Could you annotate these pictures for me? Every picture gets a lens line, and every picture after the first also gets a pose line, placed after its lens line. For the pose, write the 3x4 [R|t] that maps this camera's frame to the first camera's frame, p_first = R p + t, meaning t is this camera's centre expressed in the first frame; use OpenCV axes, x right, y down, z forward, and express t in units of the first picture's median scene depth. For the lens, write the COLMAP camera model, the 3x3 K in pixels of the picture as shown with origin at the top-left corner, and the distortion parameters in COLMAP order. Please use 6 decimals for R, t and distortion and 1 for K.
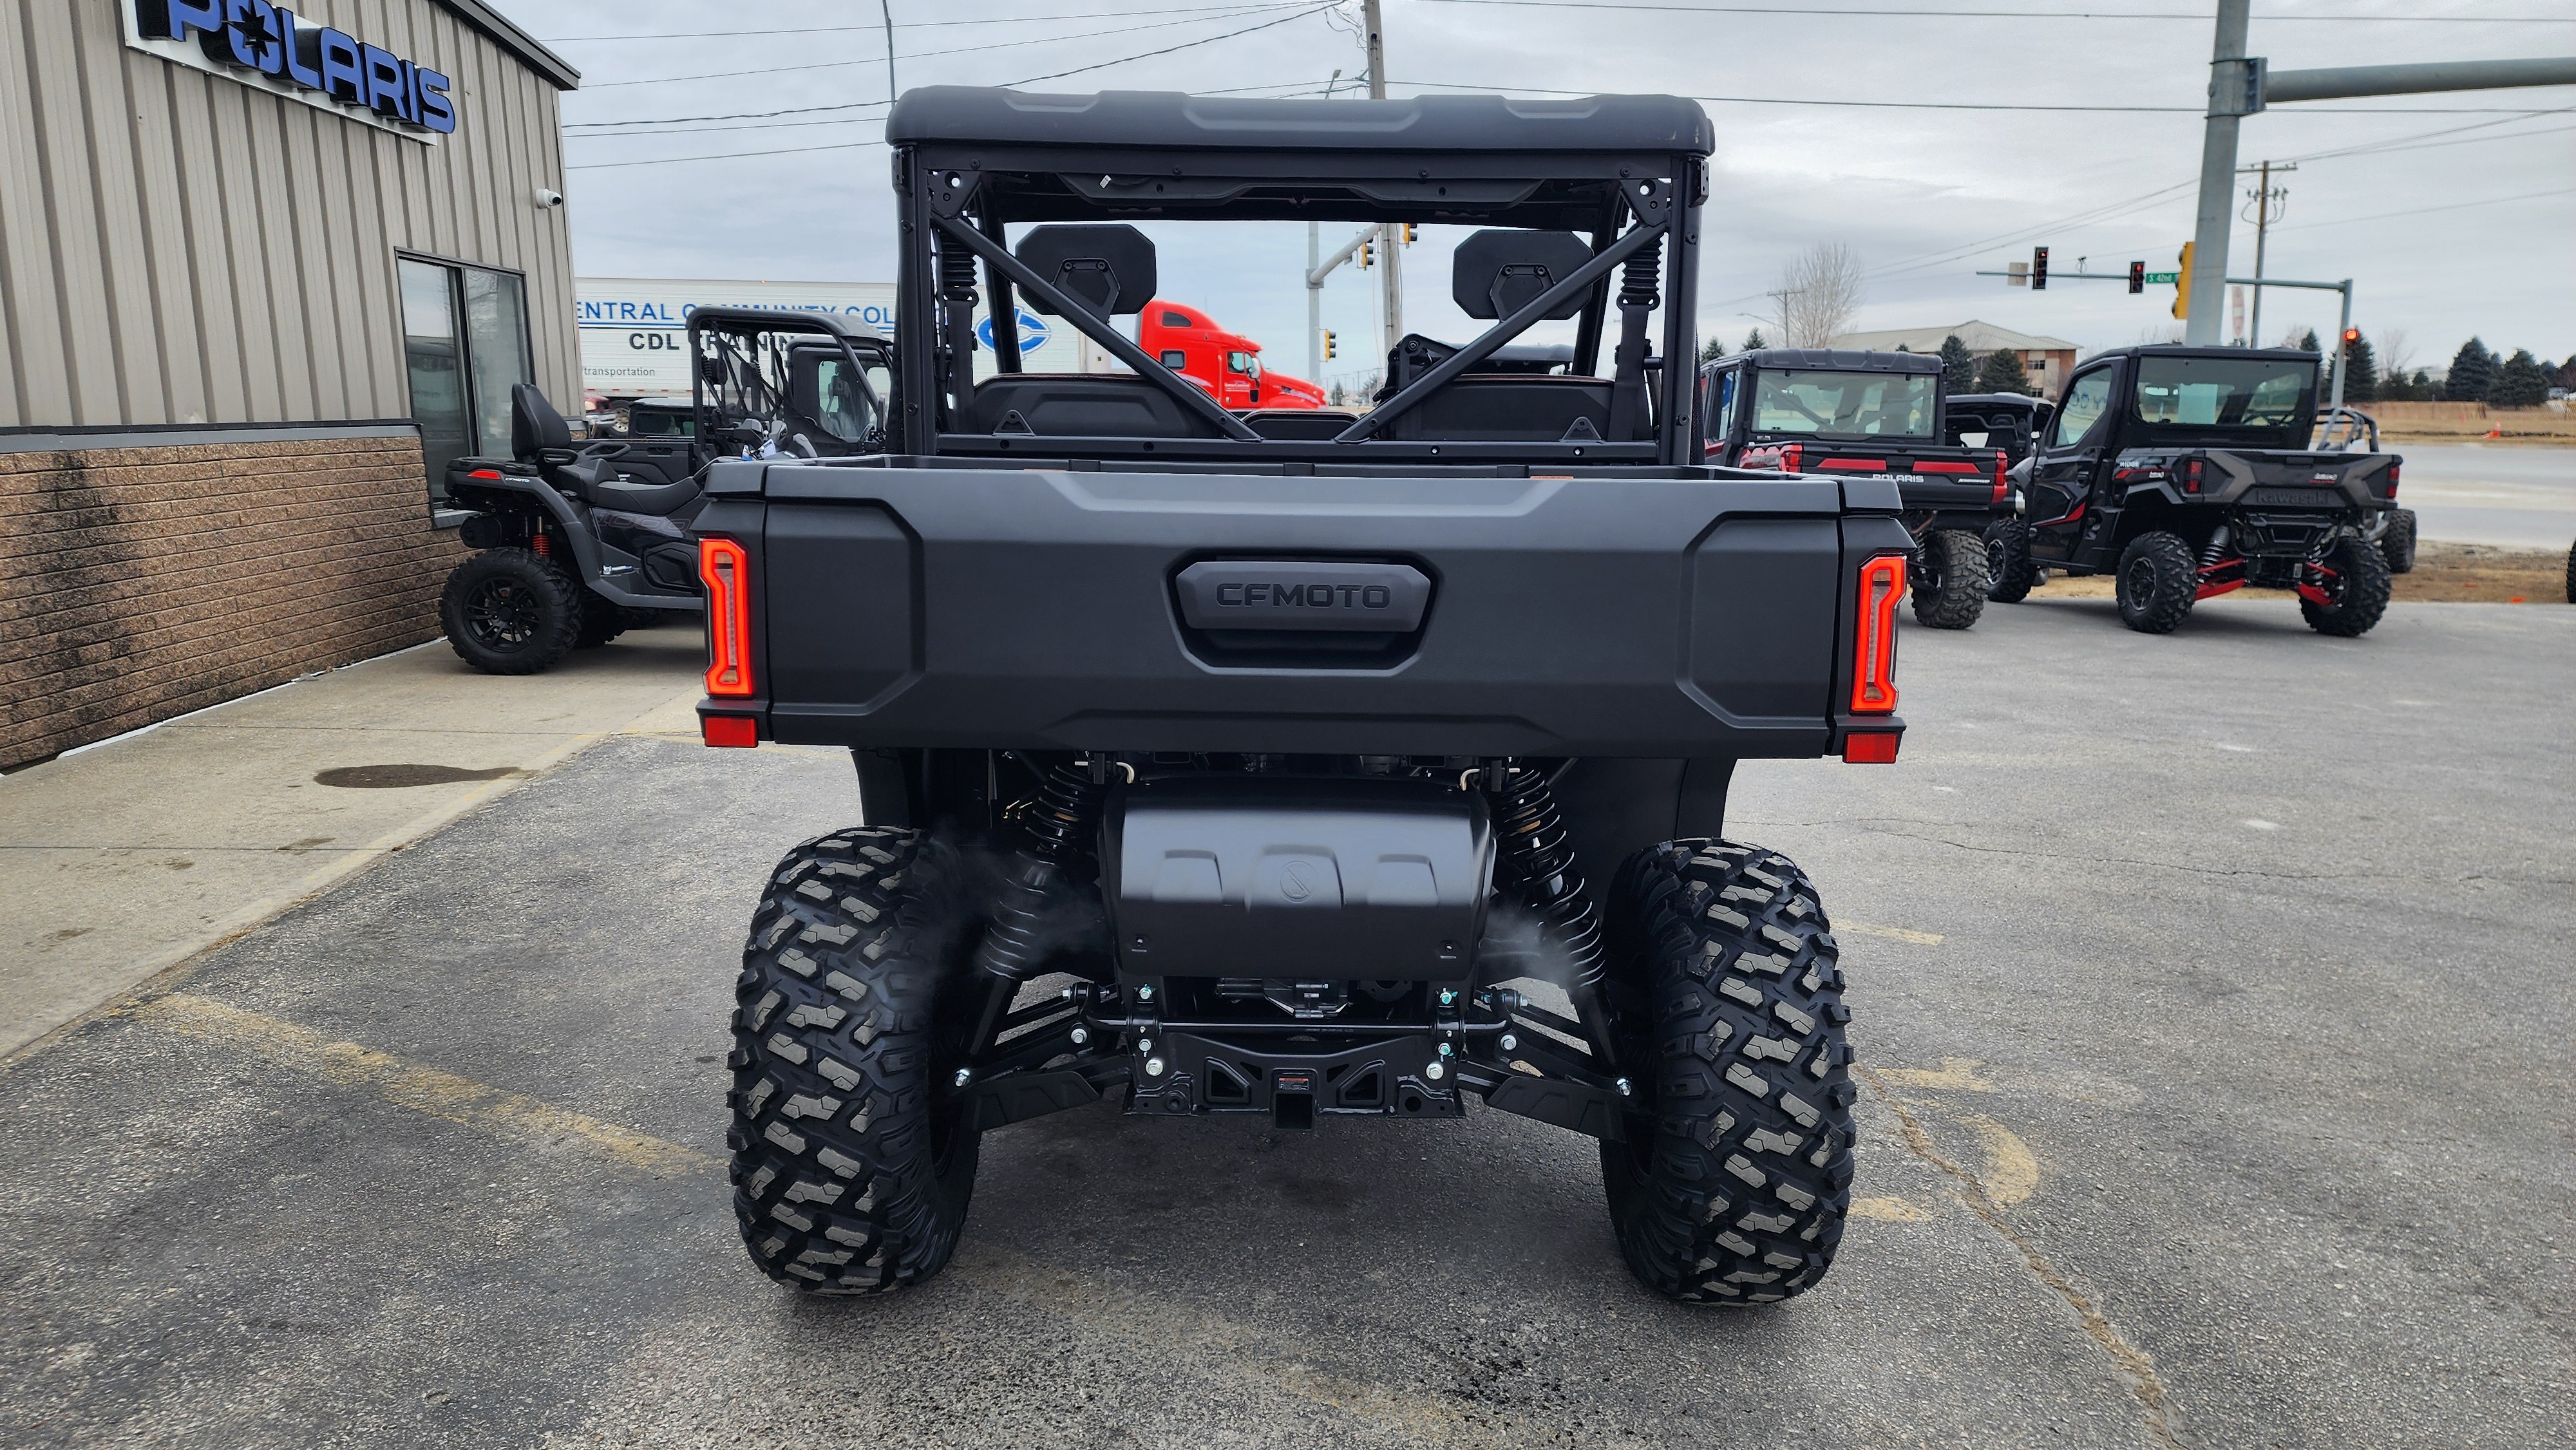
lens RADIAL K [[1726.3, 0, 1288.0], [0, 1726.3, 725.0], [0, 0, 1]] dist [0.100005, -0.103705]
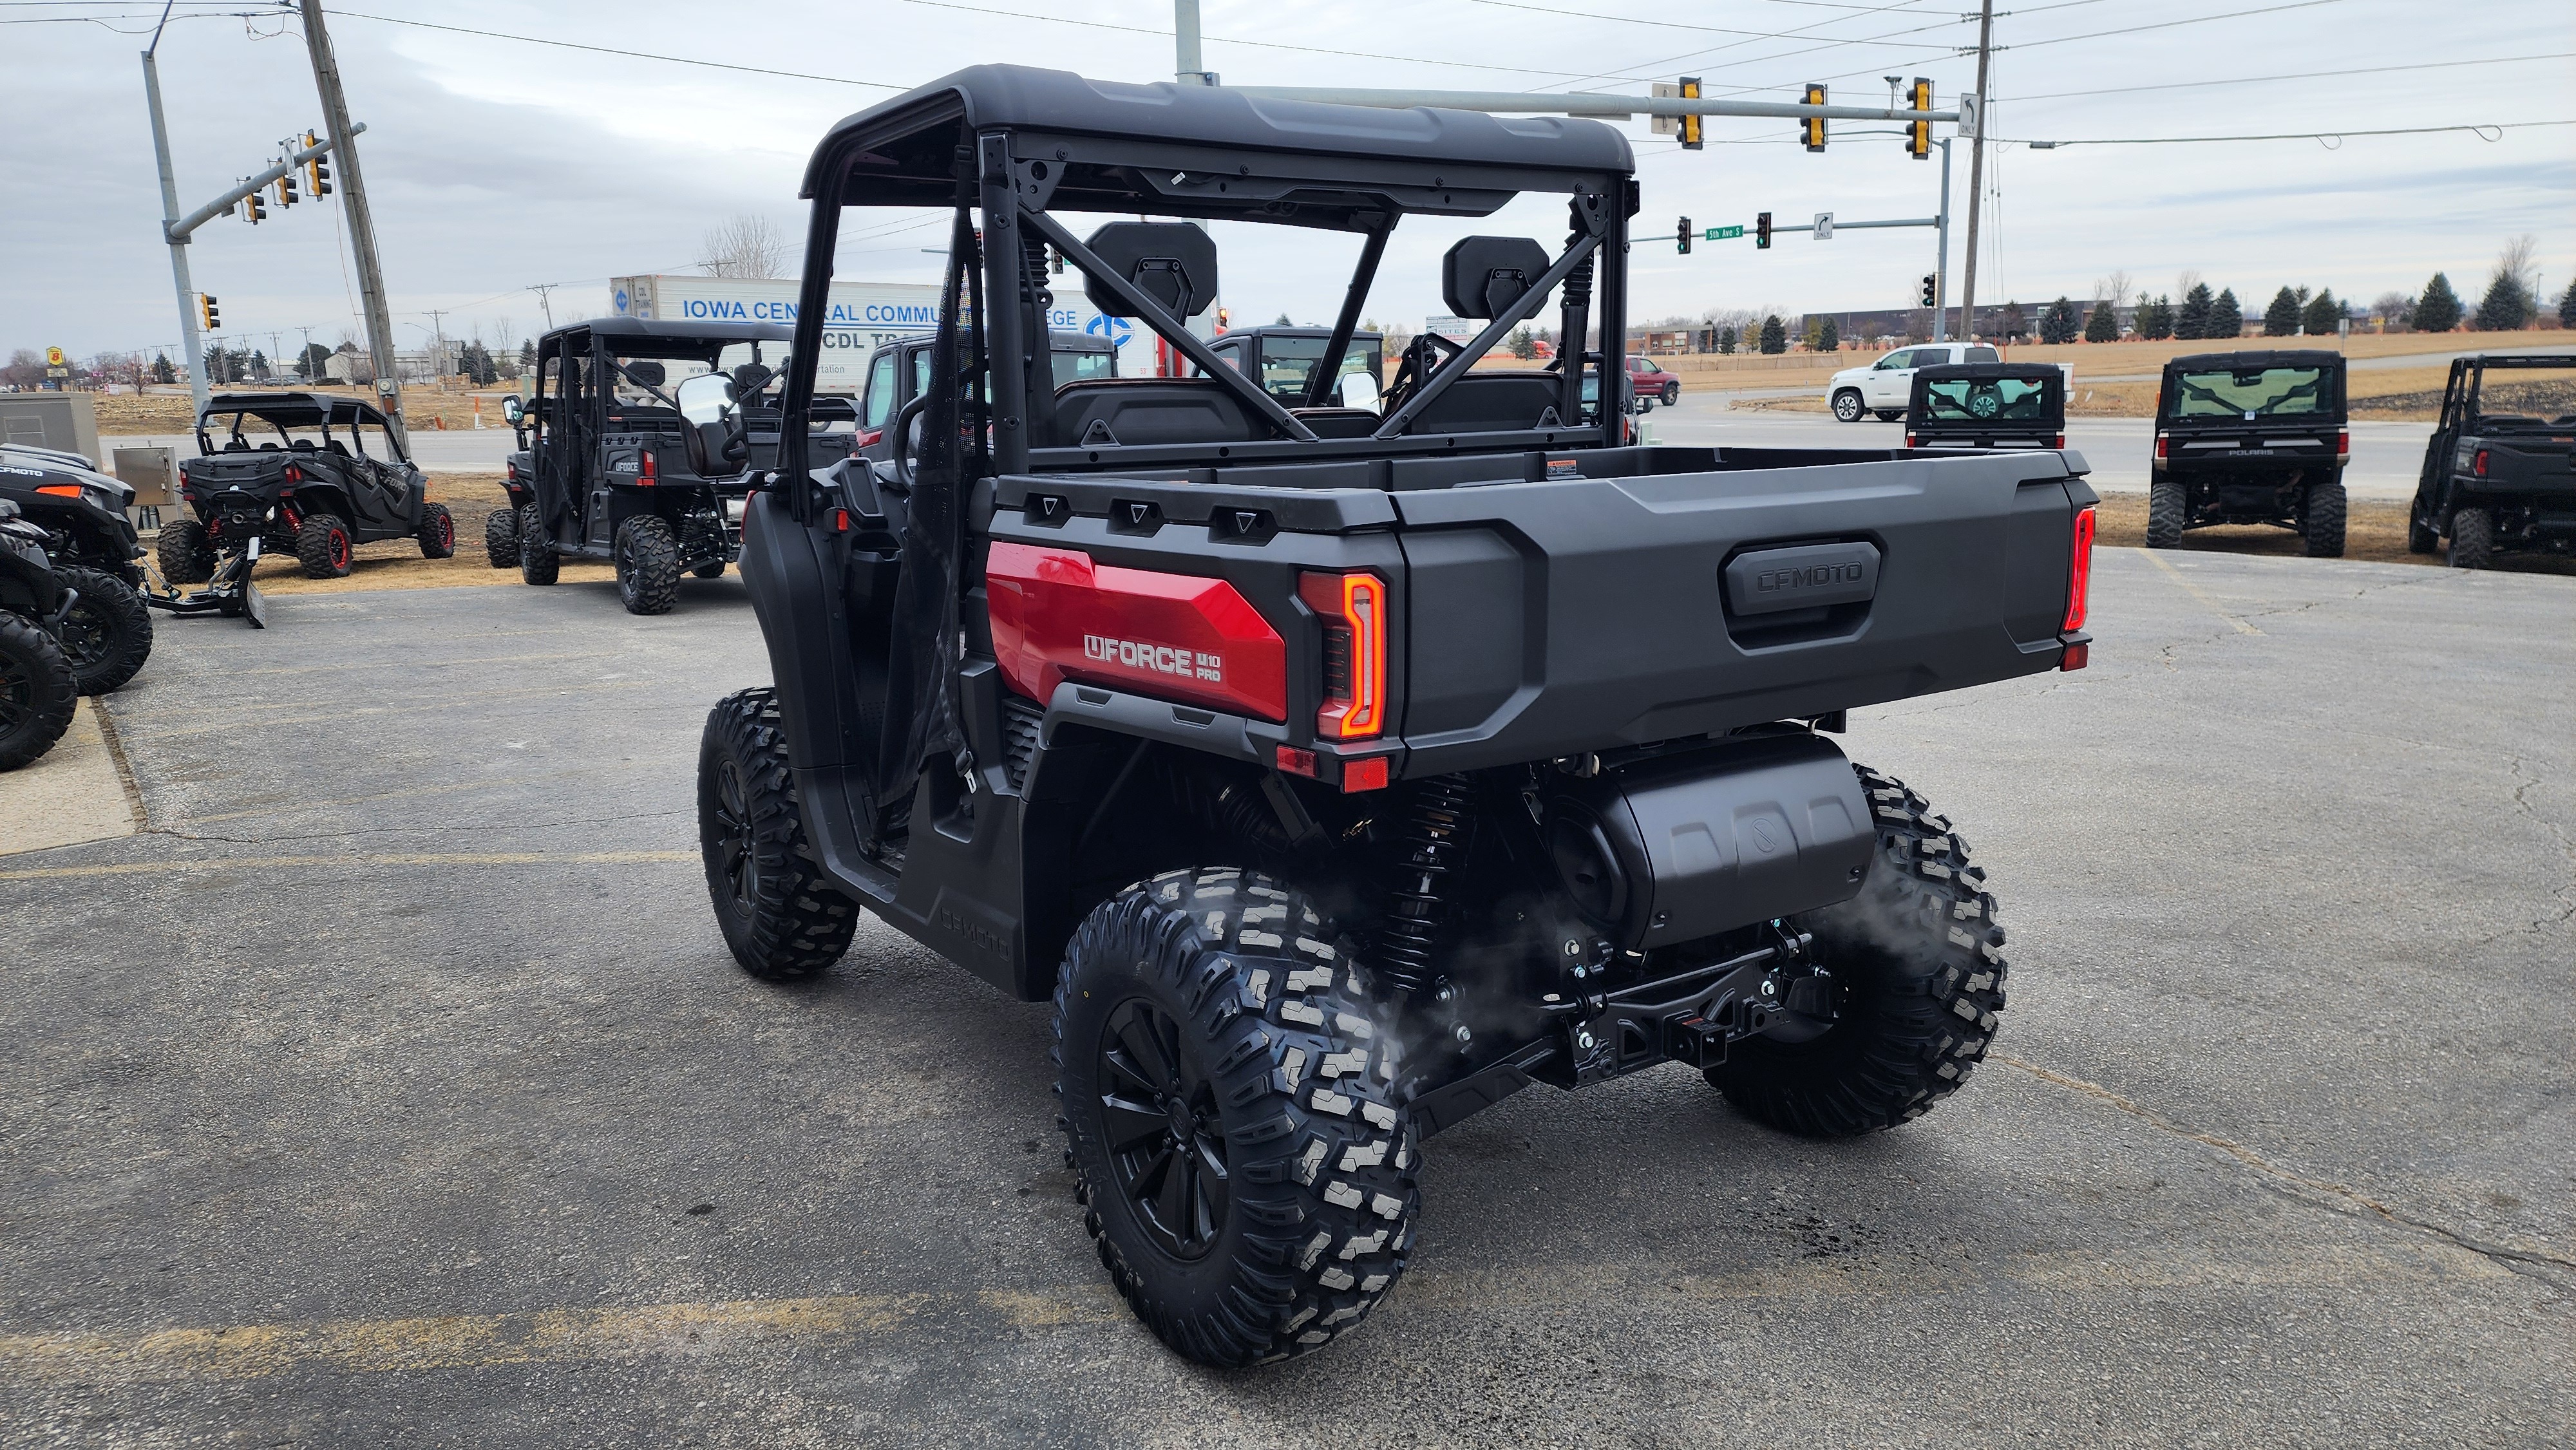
lens RADIAL K [[1726.3, 0, 1288.0], [0, 1726.3, 725.0], [0, 0, 1]] dist [0.100005, -0.103705]
pose [[0.826593, -0.131892, 0.547127, -0.613340], [0.123032, 0.990986, 0.053014, -0.055520], [-0.549187, 0.023494, 0.835369, 0.167101]]
